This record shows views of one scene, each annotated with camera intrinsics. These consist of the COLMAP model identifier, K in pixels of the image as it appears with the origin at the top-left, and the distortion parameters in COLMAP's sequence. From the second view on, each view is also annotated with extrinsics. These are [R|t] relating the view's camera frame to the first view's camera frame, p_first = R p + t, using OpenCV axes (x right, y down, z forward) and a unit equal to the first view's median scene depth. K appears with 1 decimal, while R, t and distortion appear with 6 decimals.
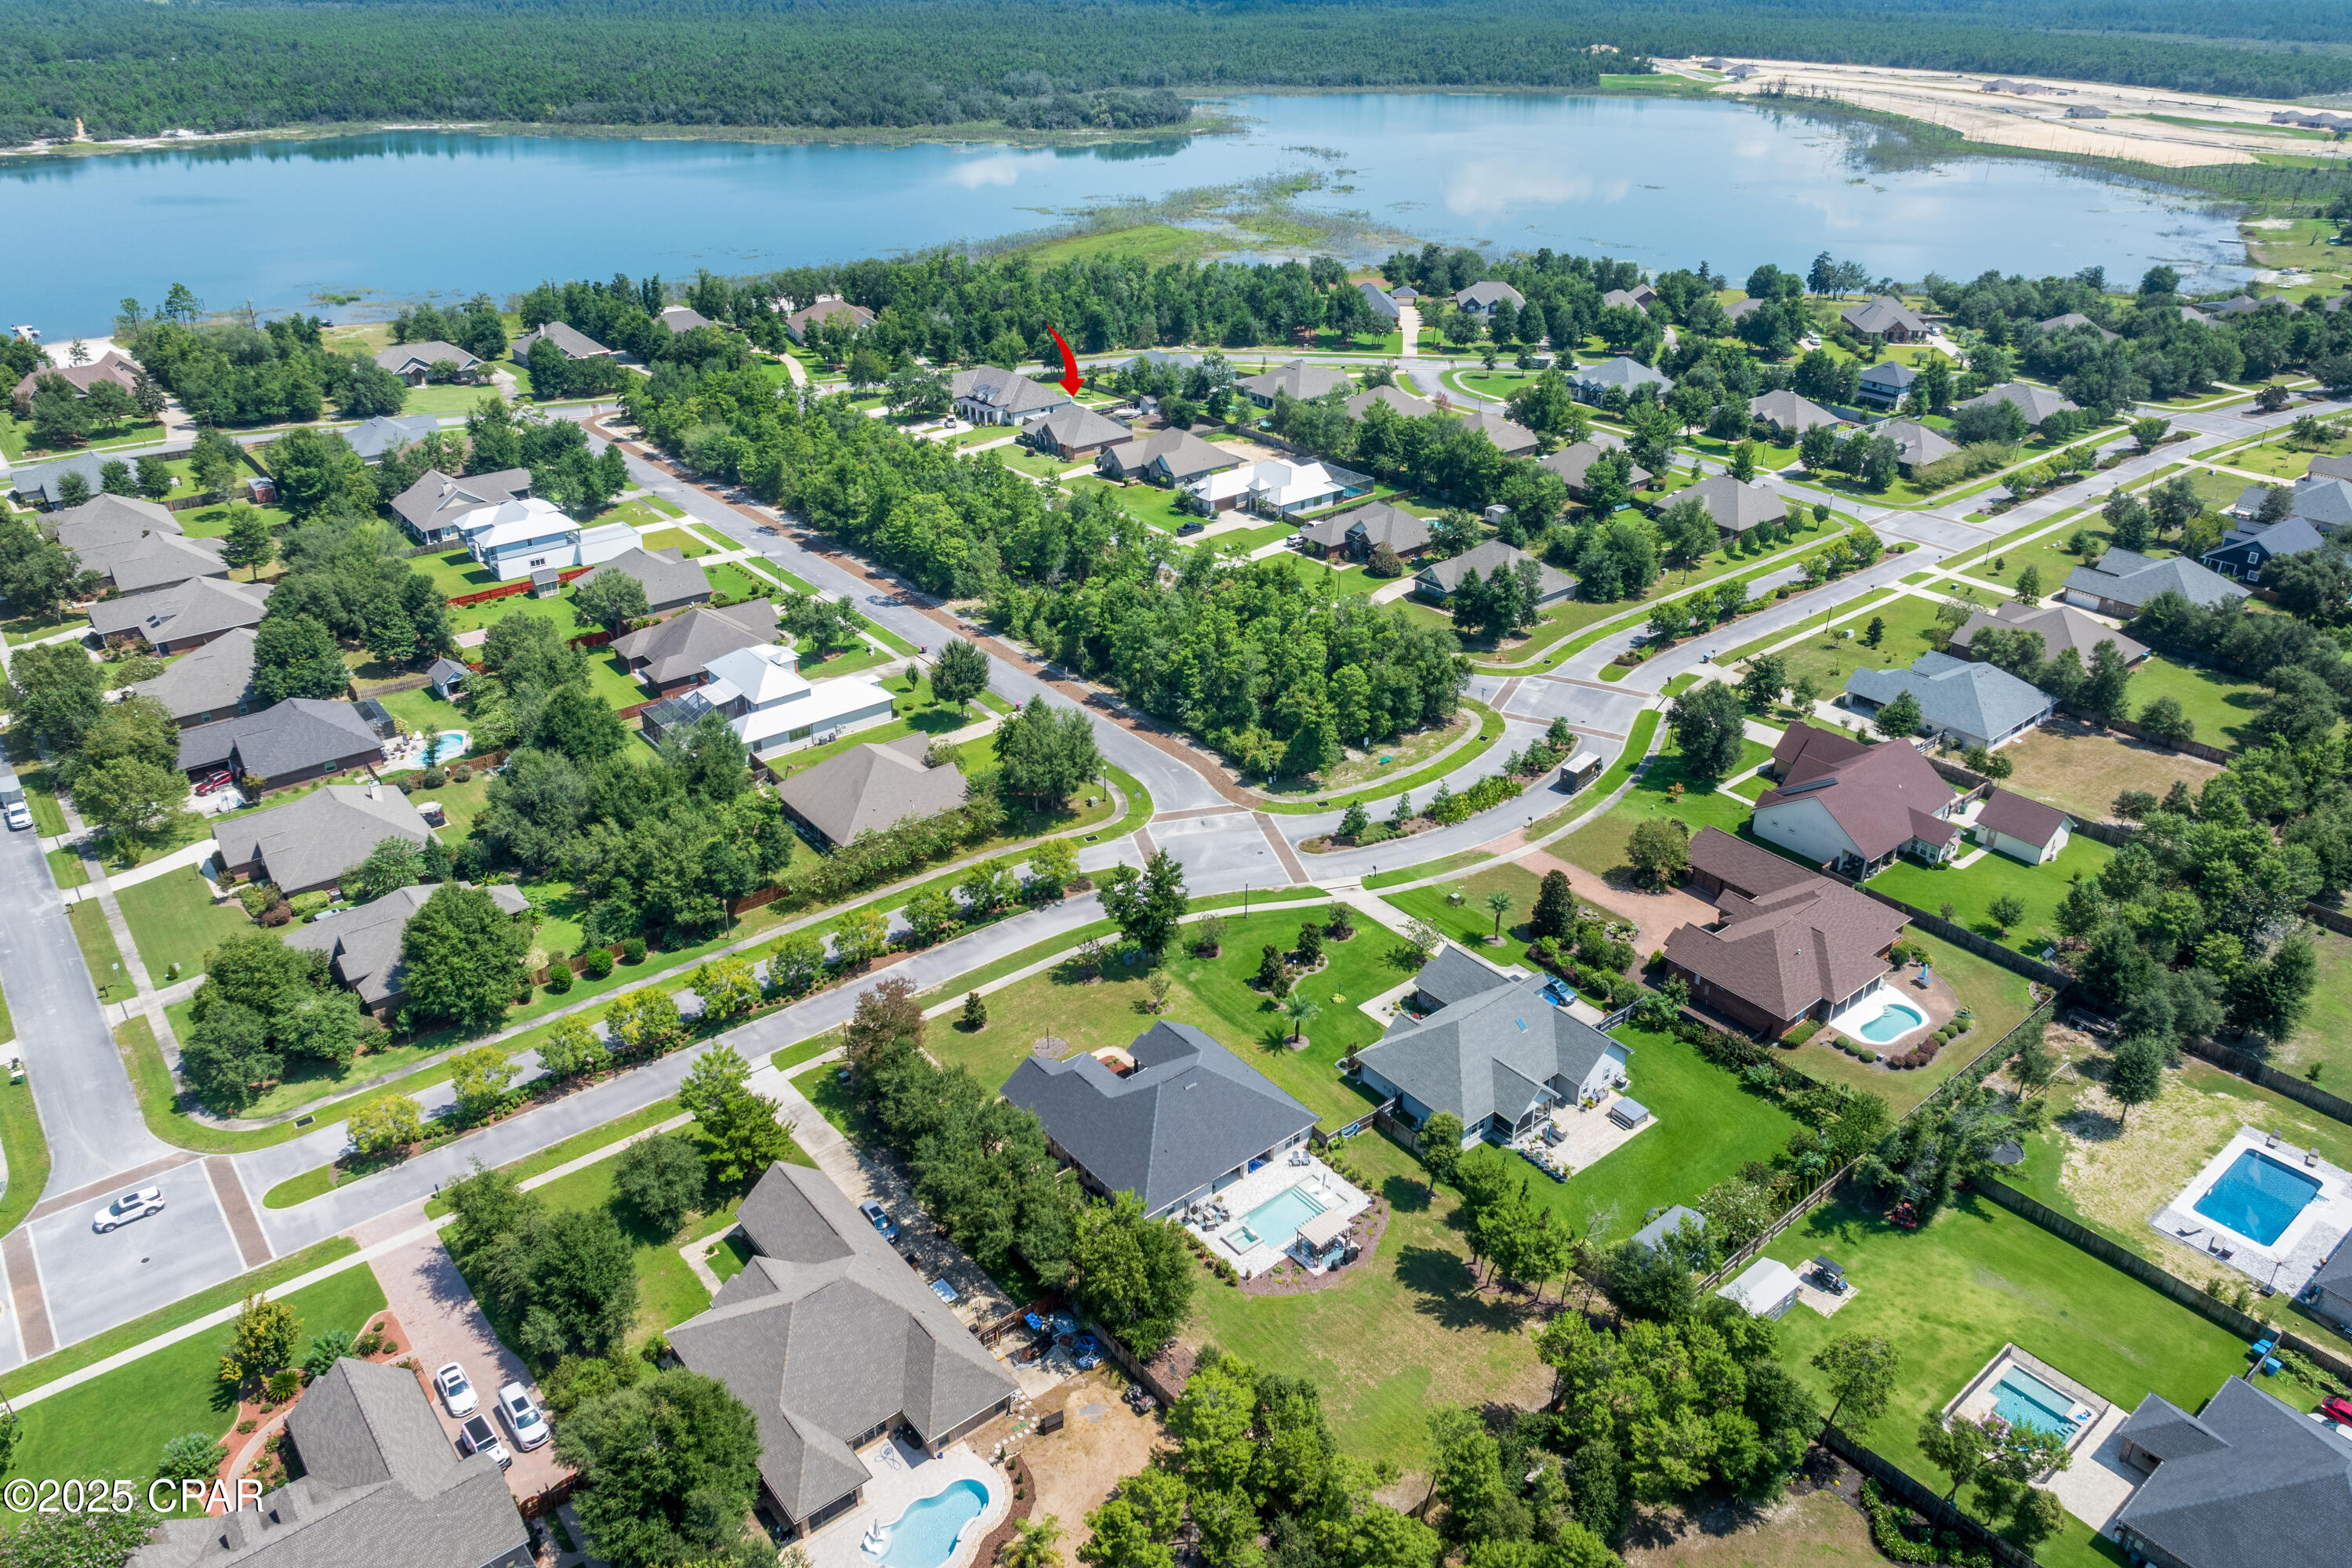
lens RADIAL K [[1641.8, 0, 1177.7], [0, 1641.8, 768.0], [0, 0, 1]] dist [-0.034845, 0.024538]
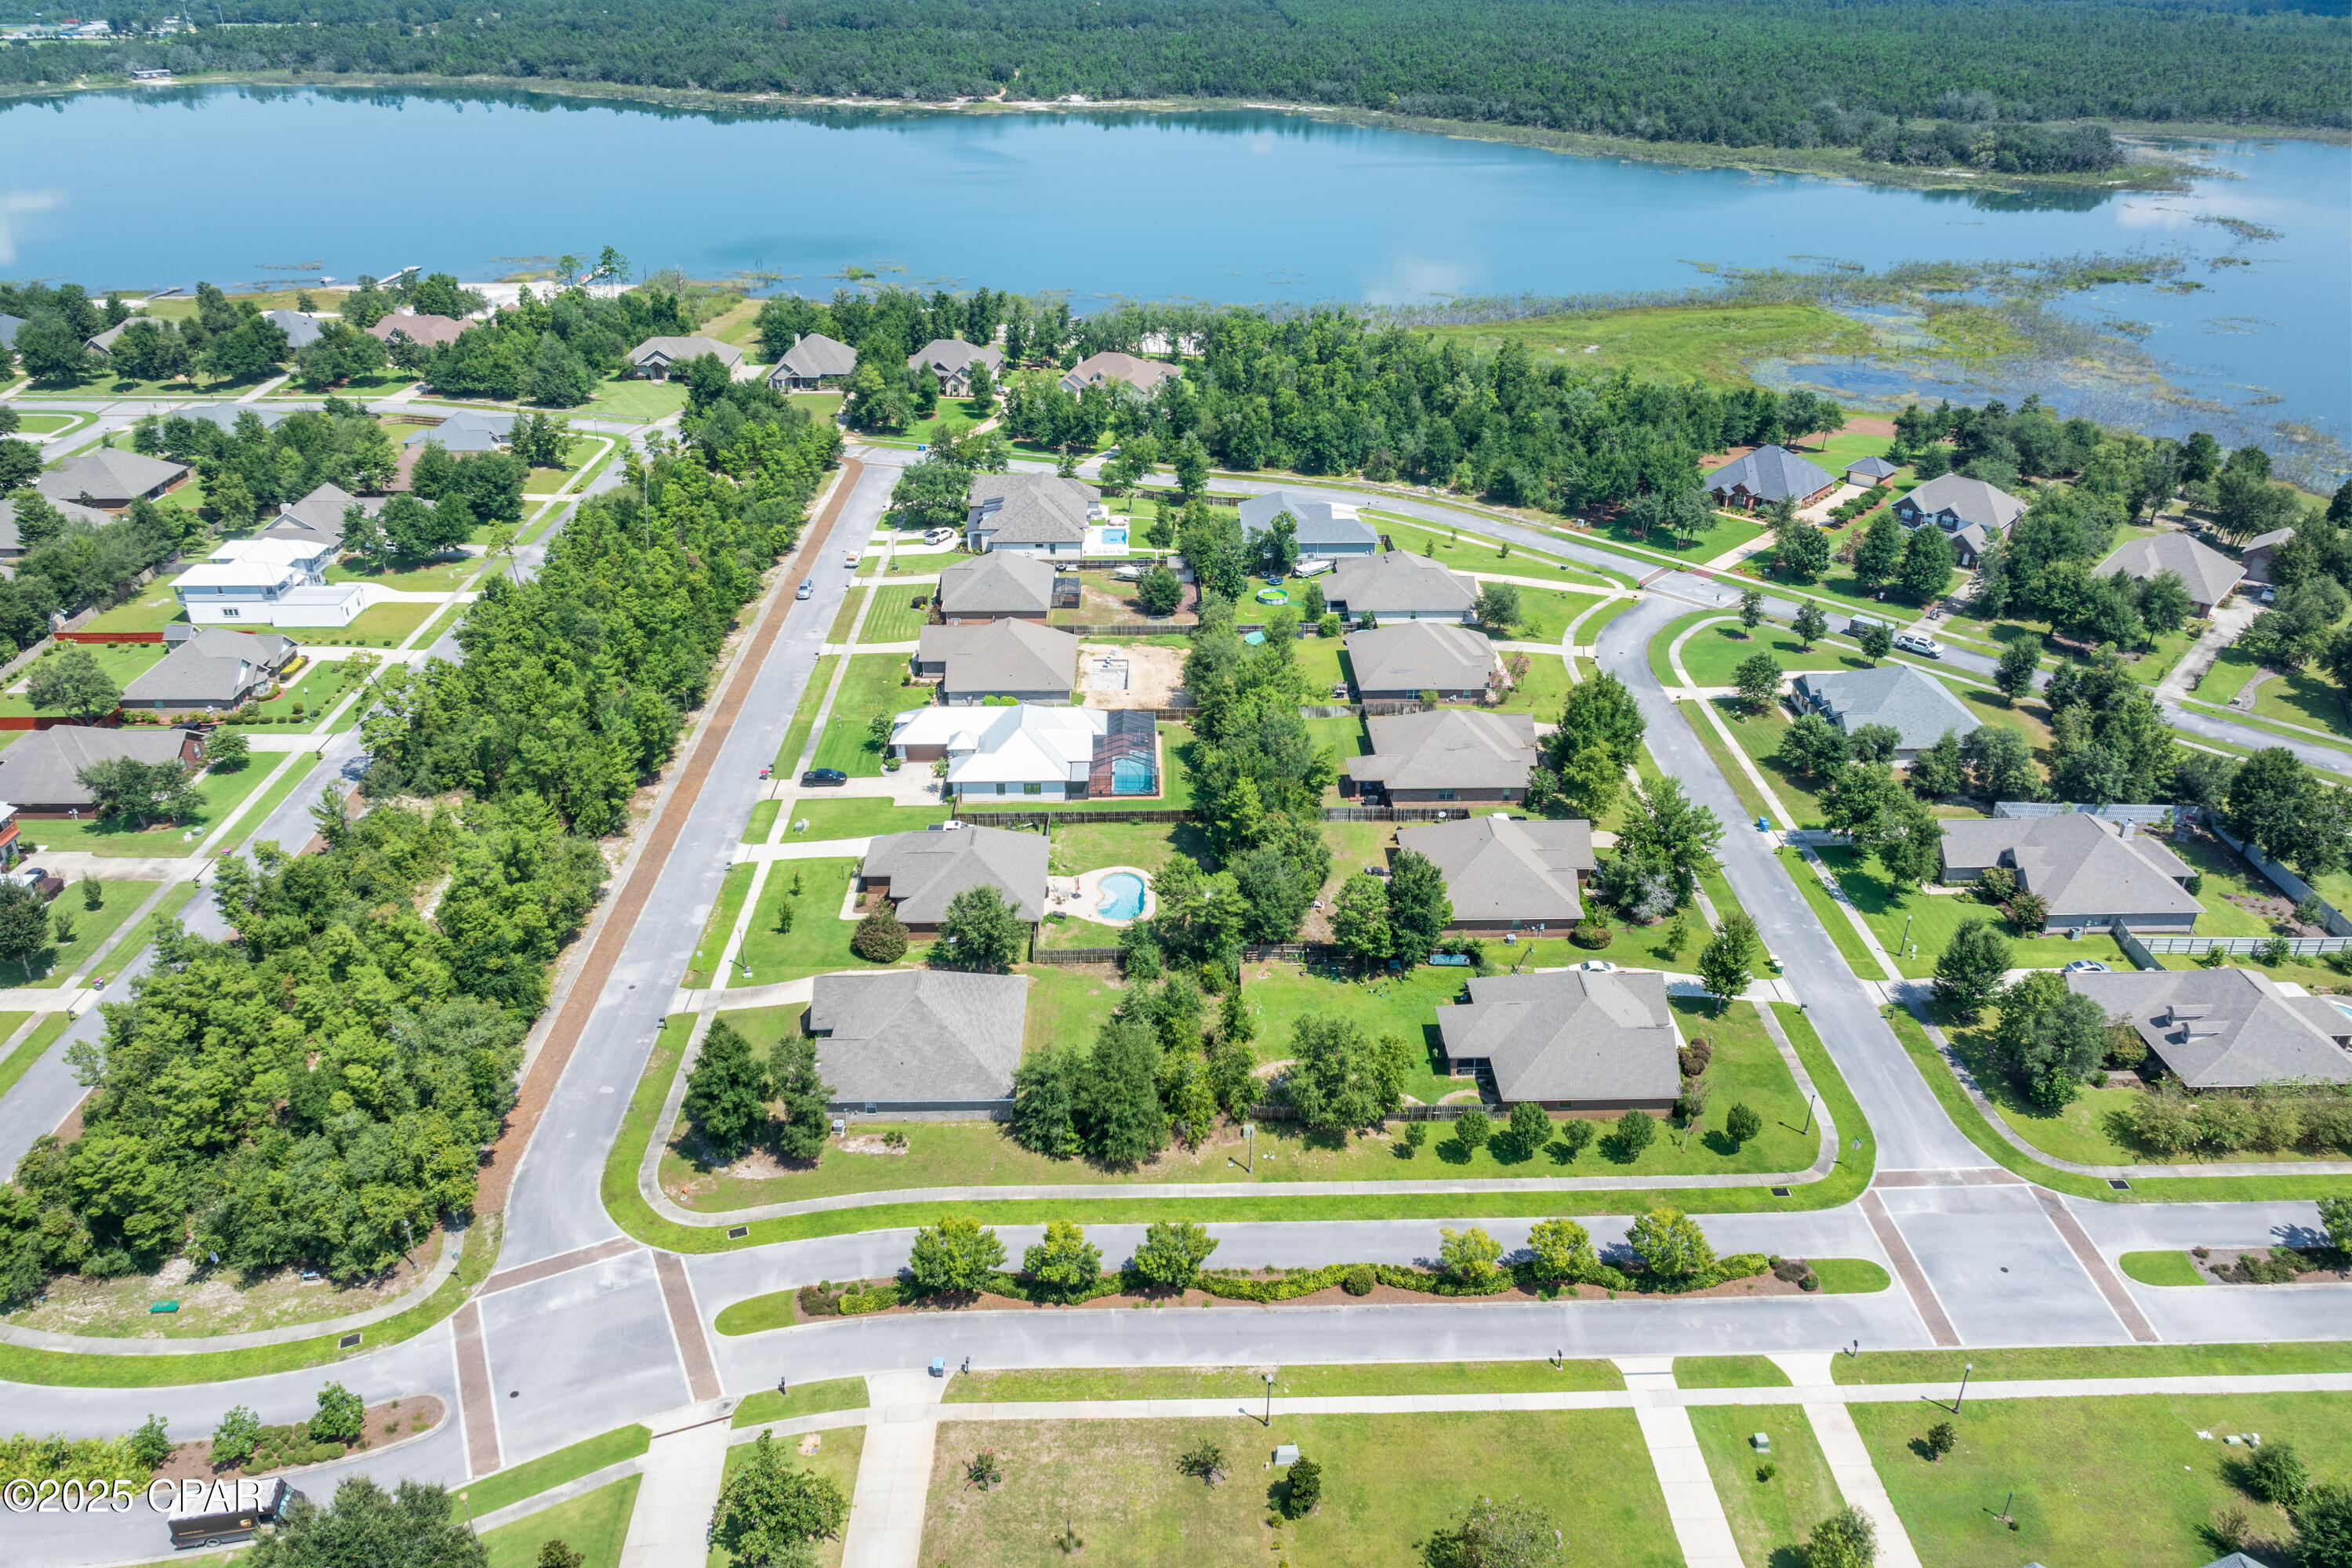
lens RADIAL K [[1641.8, 0, 1179.4], [0, 1641.8, 723.8], [0, 0, 1]] dist [-0.034845, 0.024538]
pose [[0.787139, 0.270658, -0.554217, 0.158236], [-0.279560, 0.957531, 0.070570, -0.081399], [0.549781, 0.099388, 0.829375, 0.159959]]
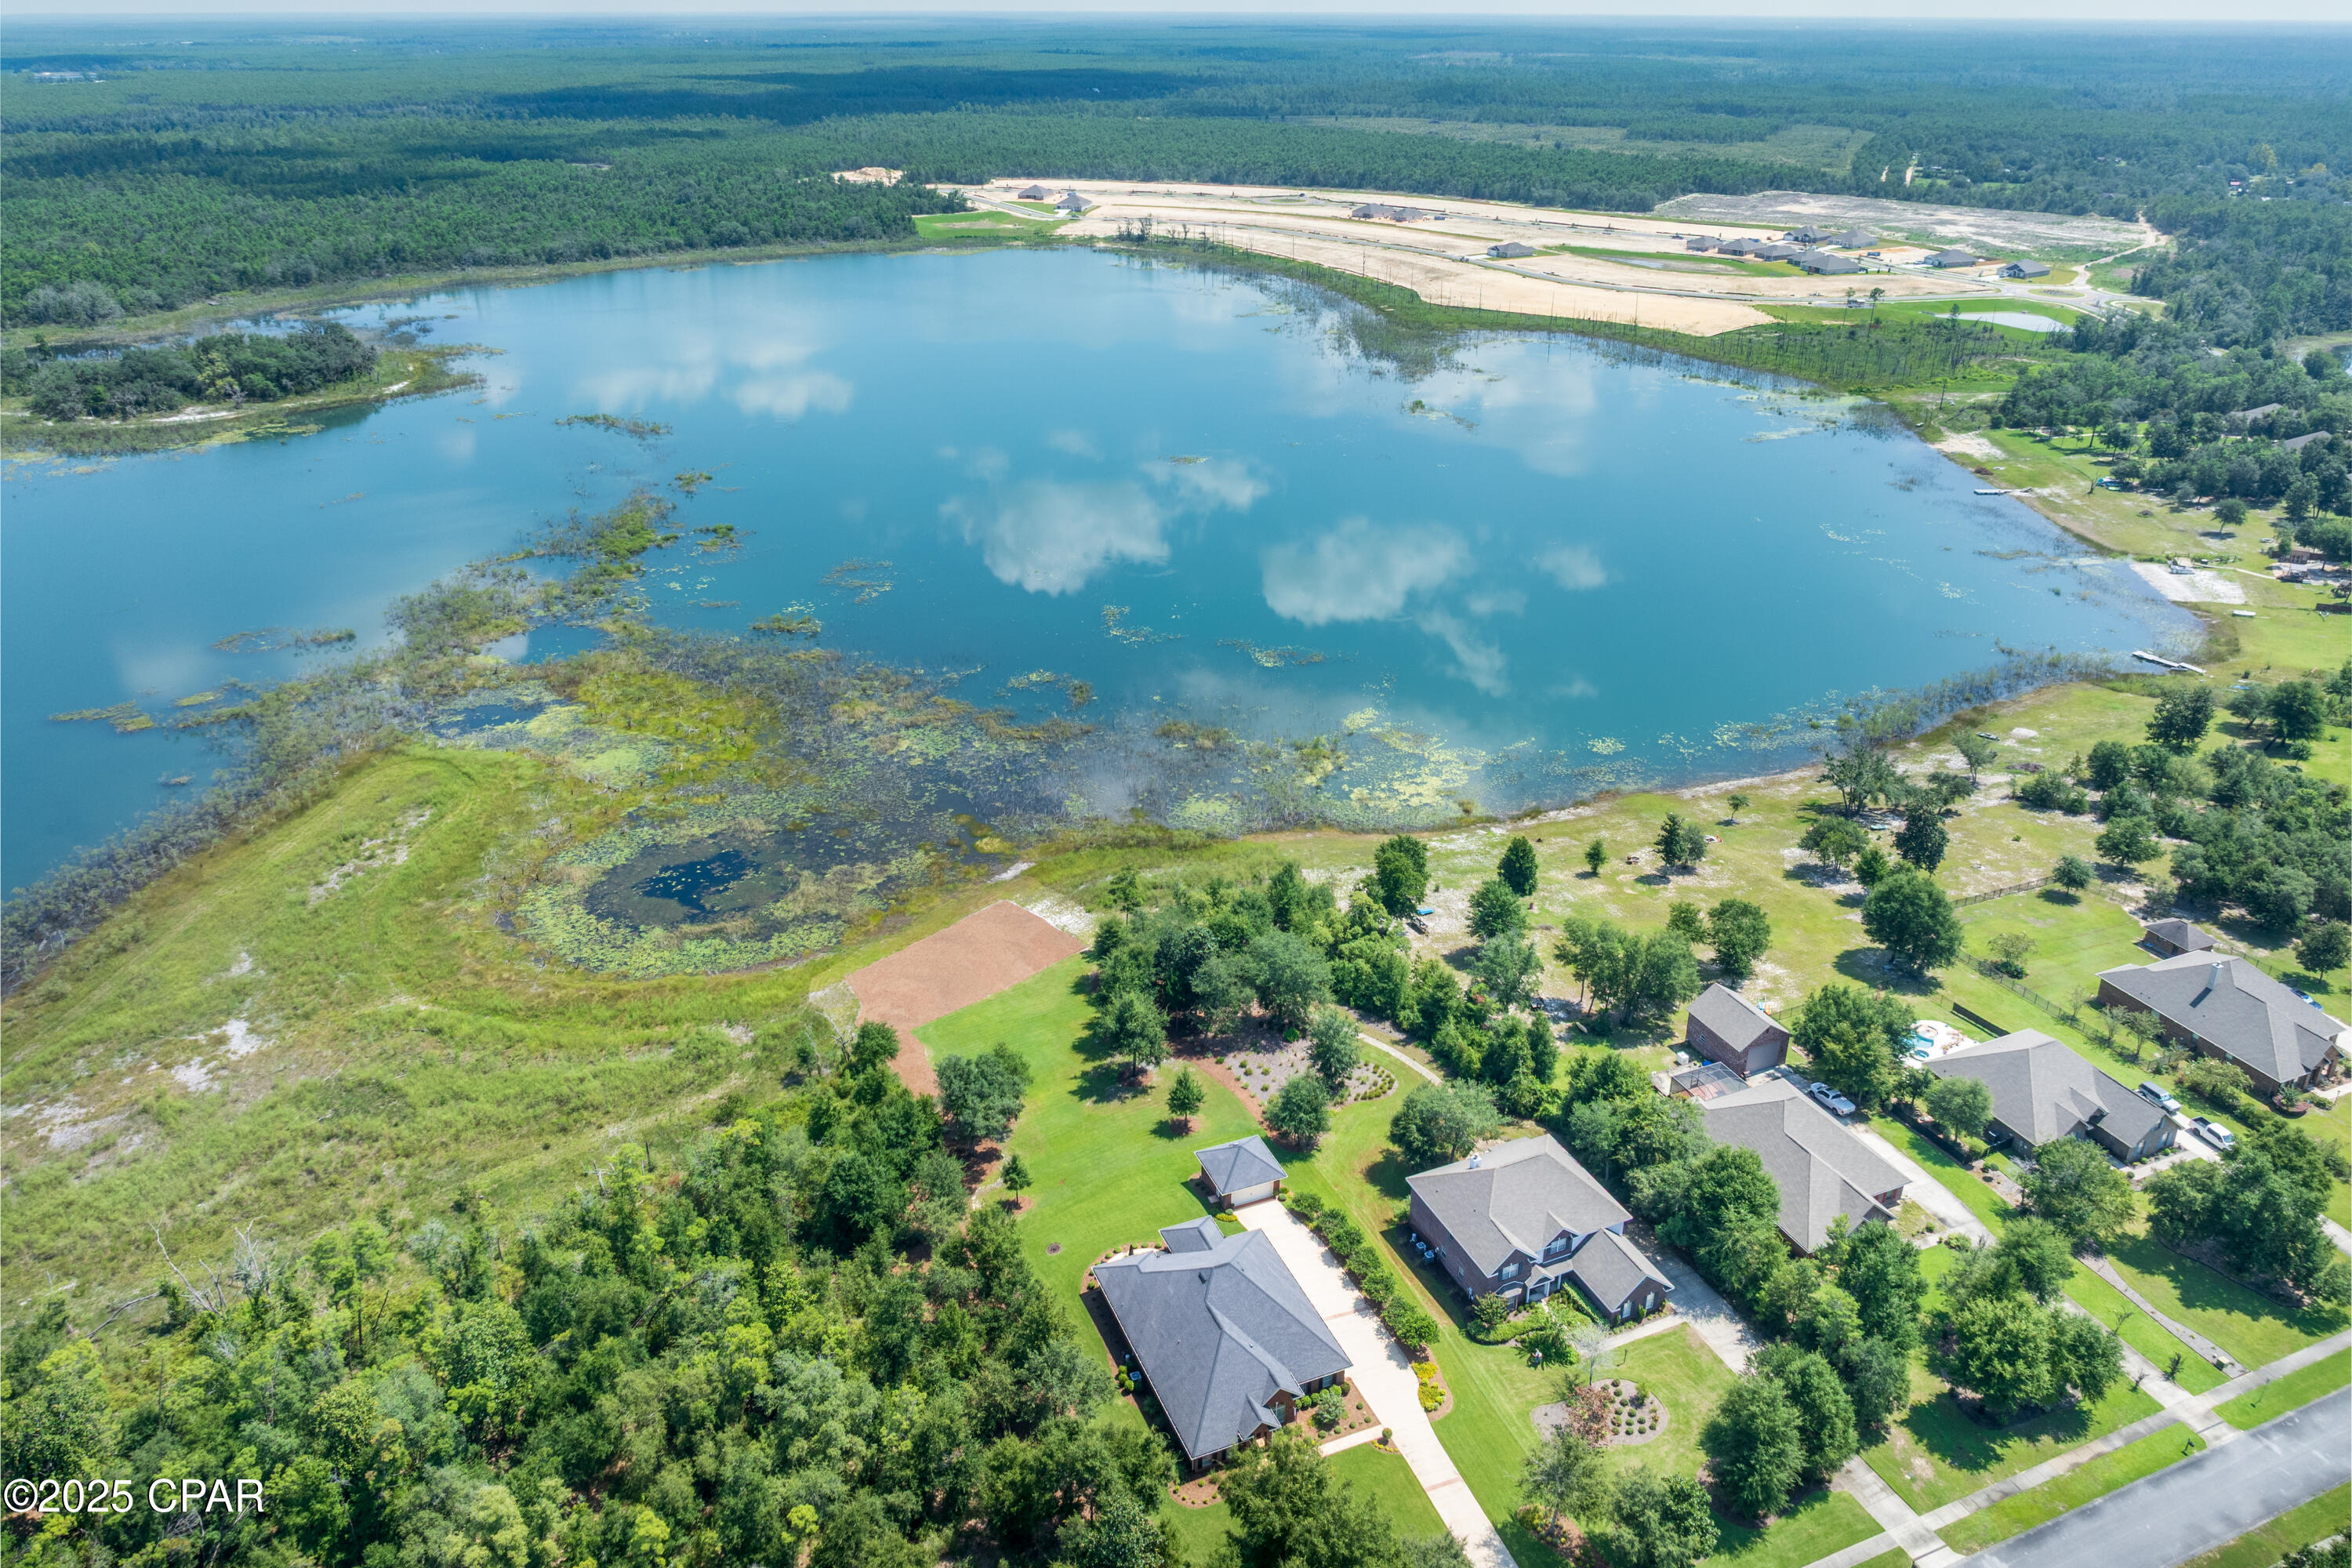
lens RADIAL K [[1641.8, 0, 1169.0], [0, 1641.8, 690.3], [0, 0, 1]] dist [-0.034845, 0.024538]
pose [[0.888875, -0.179255, 0.421627, -0.008373], [0.210490, 0.977186, -0.028303, -0.198194], [-0.406935, 0.113906, 0.906328, 0.330036]]
